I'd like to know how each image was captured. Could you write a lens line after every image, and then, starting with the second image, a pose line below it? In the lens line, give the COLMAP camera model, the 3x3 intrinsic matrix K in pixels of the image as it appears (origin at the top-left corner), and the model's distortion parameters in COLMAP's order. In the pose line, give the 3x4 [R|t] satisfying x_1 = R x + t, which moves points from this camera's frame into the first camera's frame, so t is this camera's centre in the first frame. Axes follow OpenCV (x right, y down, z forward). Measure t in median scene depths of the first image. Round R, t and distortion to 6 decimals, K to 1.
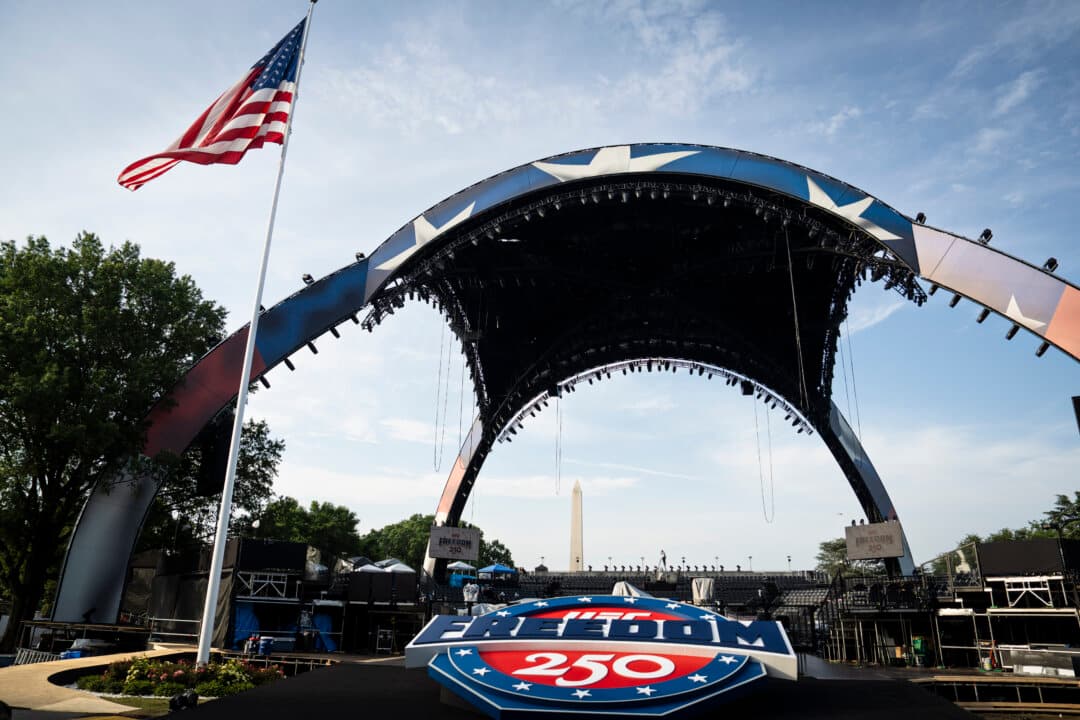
lens RADIAL K [[743.9, 0, 534.9], [0, 743.9, 345.3], [0, 0, 1]] dist [-0.112993, 0.085808]
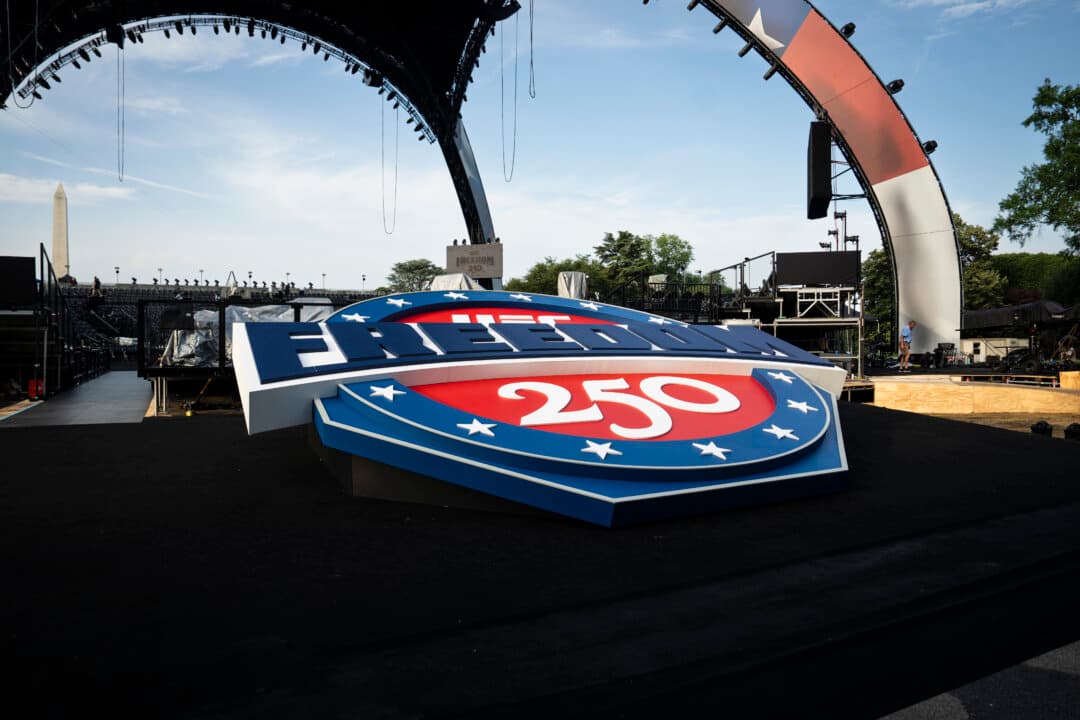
lens RADIAL K [[743.9, 0, 534.9], [0, 743.9, 345.3], [0, 0, 1]] dist [-0.112993, 0.085808]
pose [[0.793806, -0.025846, 0.607622, -0.082637], [-0.193447, 0.936477, 0.292556, 0.062973], [-0.576585, -0.349775, 0.738381, 0.160890]]
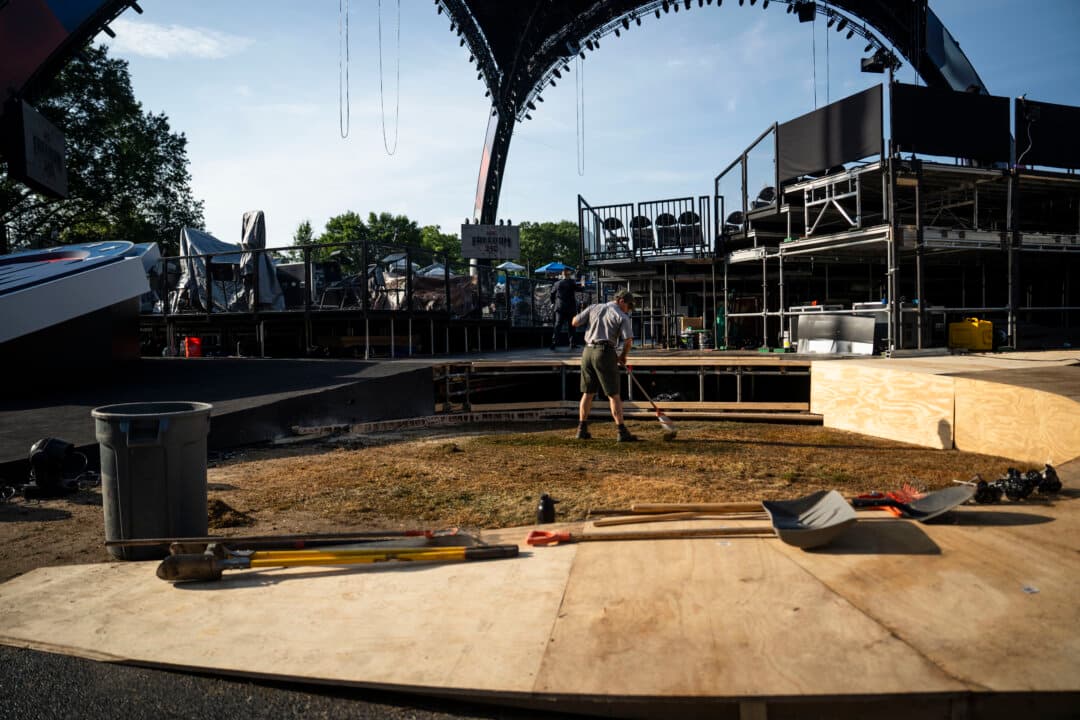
lens RADIAL K [[742.6, 0, 540.0], [0, 742.6, 360.0], [0, 0, 1]] dist [-0.144437, 0.088834]
pose [[0.958572, -0.023302, -0.283894, 0.221739], [0.131300, 0.920600, 0.367772, 0.081068], [0.252783, -0.389811, 0.885521, 0.159604]]
